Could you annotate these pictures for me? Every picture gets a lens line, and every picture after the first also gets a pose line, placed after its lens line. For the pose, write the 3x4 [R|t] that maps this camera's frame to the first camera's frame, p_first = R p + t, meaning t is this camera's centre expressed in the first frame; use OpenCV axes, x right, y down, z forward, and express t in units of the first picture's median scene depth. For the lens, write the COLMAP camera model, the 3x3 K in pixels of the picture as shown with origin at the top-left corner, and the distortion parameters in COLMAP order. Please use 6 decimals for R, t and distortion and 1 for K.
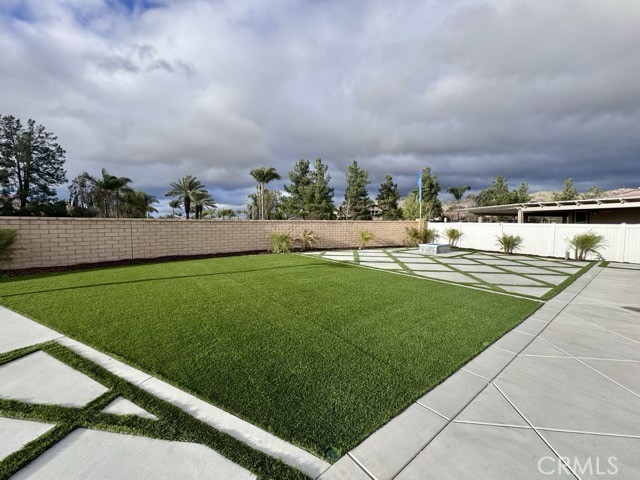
lens RADIAL K [[255.7, 0, 321.4], [0, 255.7, 241.4], [0, 0, 1]] dist [-0.002797, 0.000843]
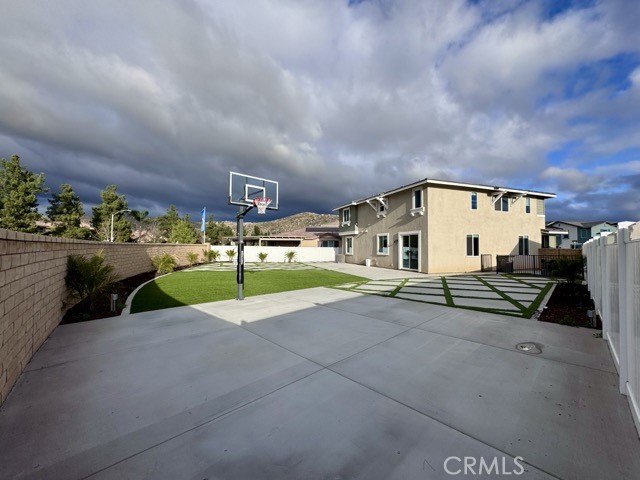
lens RADIAL K [[255.7, 0, 318.1], [0, 255.7, 244.5], [0, 0, 1]] dist [-0.002797, 0.000843]
pose [[0.286593, 0.004734, 0.958041, -0.322504], [0.059146, 0.997993, -0.022624, -0.006066], [-0.956225, 0.063148, 0.285738, 0.023724]]
